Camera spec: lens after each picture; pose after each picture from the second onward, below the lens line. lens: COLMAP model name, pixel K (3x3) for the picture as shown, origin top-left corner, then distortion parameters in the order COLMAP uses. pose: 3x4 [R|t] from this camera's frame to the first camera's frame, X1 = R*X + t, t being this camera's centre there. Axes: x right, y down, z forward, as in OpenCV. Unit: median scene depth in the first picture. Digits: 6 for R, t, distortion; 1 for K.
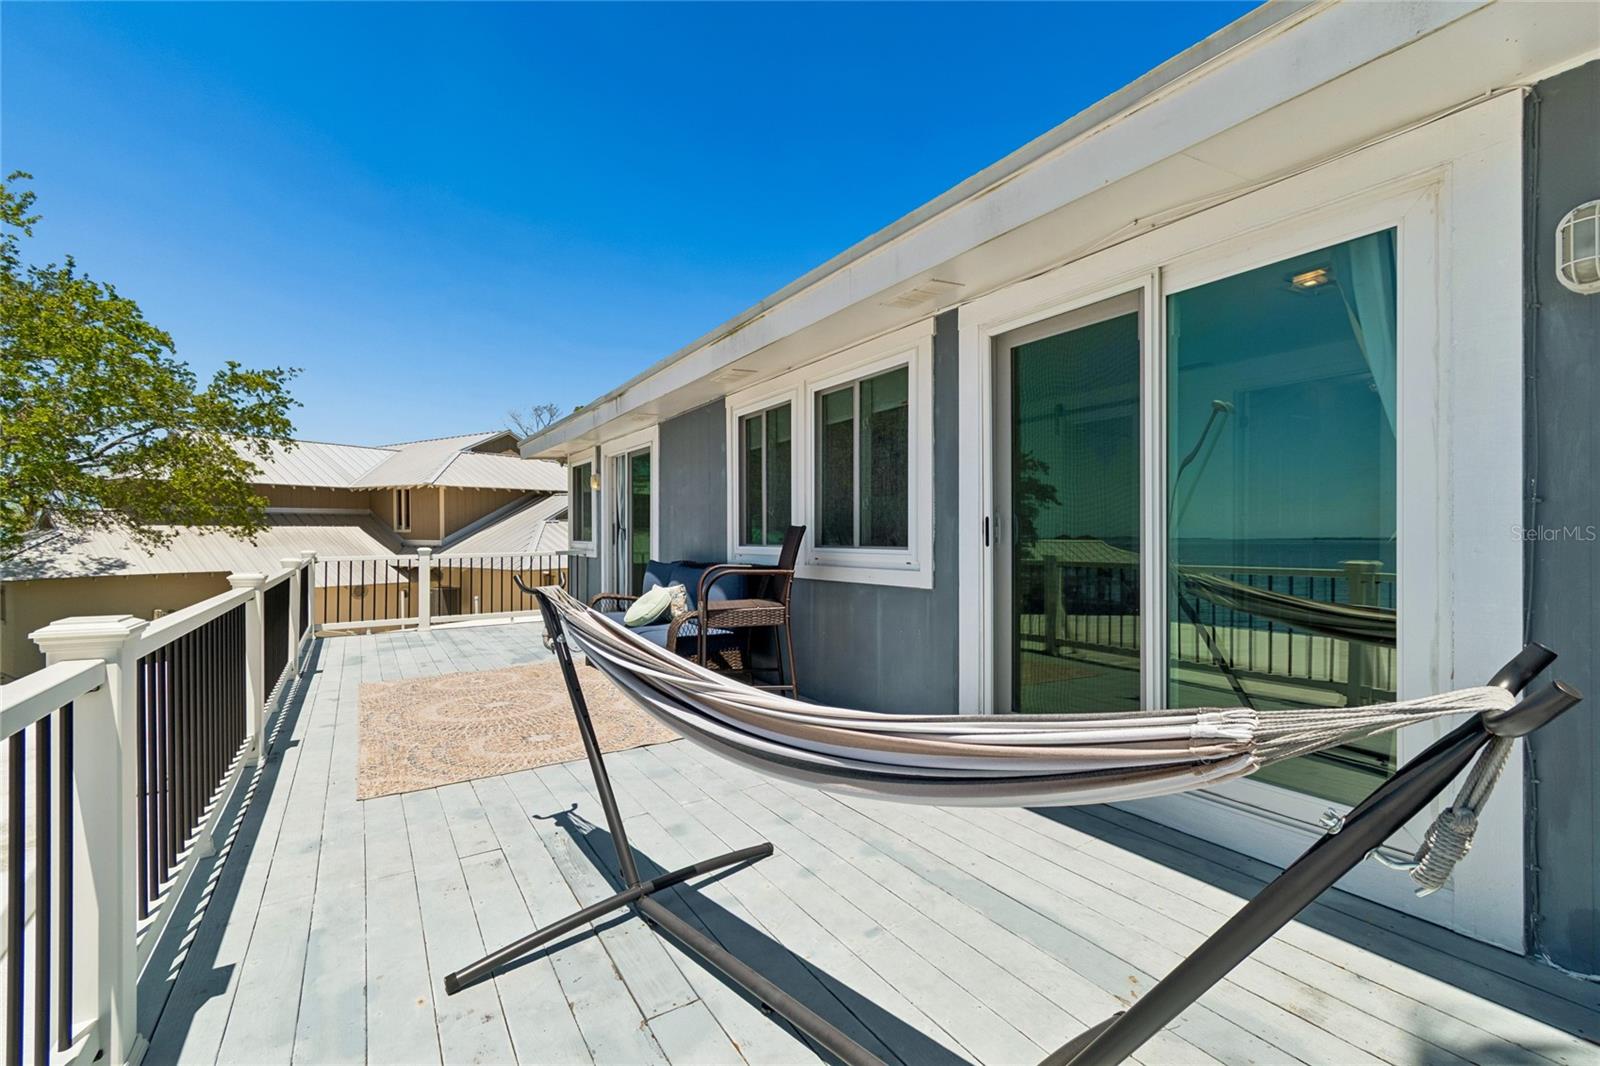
lens RADIAL K [[676.7, 0, 800.0], [0, 676.7, 533.0], [0, 0, 1]] dist [-0.000628, -0.000161]
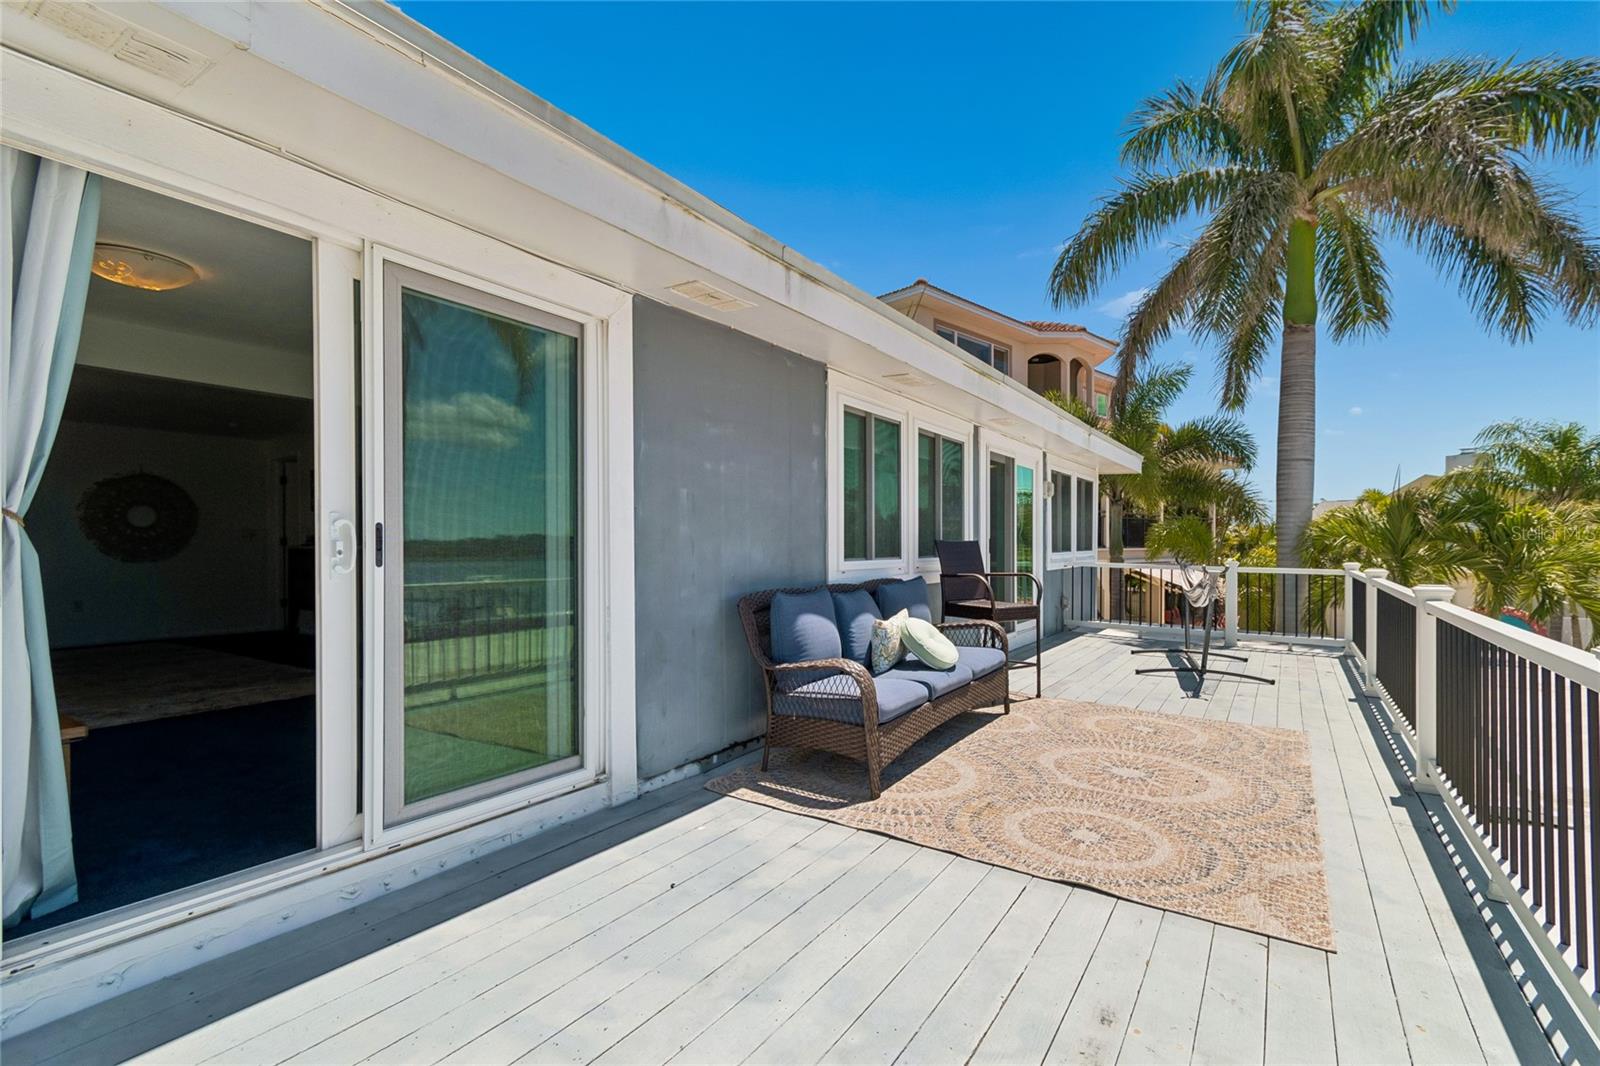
lens RADIAL K [[703.9, 0, 825.9], [0, 703.9, 552.1], [0, 0, 1]] dist [-0.000538, -0.000046]
pose [[-0.406822, -0.001218, 0.913507, -1.089236], [0.000957, 0.999998, 0.001760, 0.008901], [-0.913507, 0.001590, -0.406820, 1.727668]]
